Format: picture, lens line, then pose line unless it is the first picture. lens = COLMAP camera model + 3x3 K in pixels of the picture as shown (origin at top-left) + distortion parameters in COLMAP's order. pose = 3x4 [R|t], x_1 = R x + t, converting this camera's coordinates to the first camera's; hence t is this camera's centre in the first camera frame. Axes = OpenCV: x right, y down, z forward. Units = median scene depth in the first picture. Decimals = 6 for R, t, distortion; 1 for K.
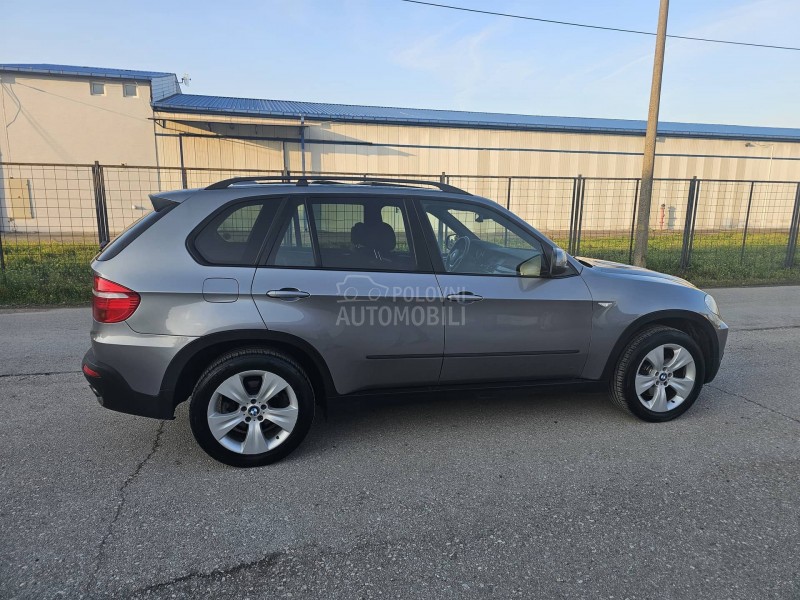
lens RADIAL K [[536.1, 0, 402.3], [0, 536.1, 292.8], [0, 0, 1]] dist [0.038233, -0.022816]
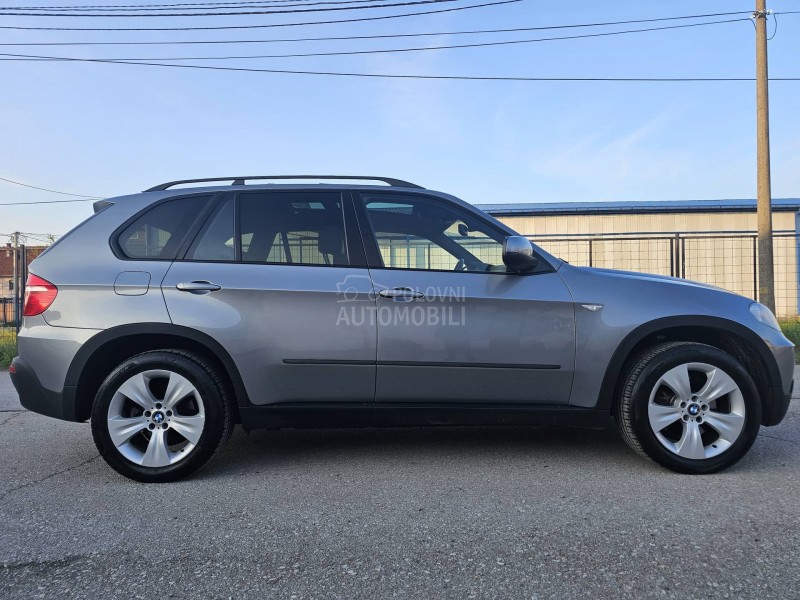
lens RADIAL K [[536.1, 0, 390.0], [0, 536.1, 291.4], [0, 0, 1]] dist [0.038233, -0.022816]
pose [[0.966244, -0.033382, -0.255458, 0.335013], [-0.017297, 0.980926, -0.193608, 0.179207], [0.257049, 0.191491, 0.947237, 0.197330]]
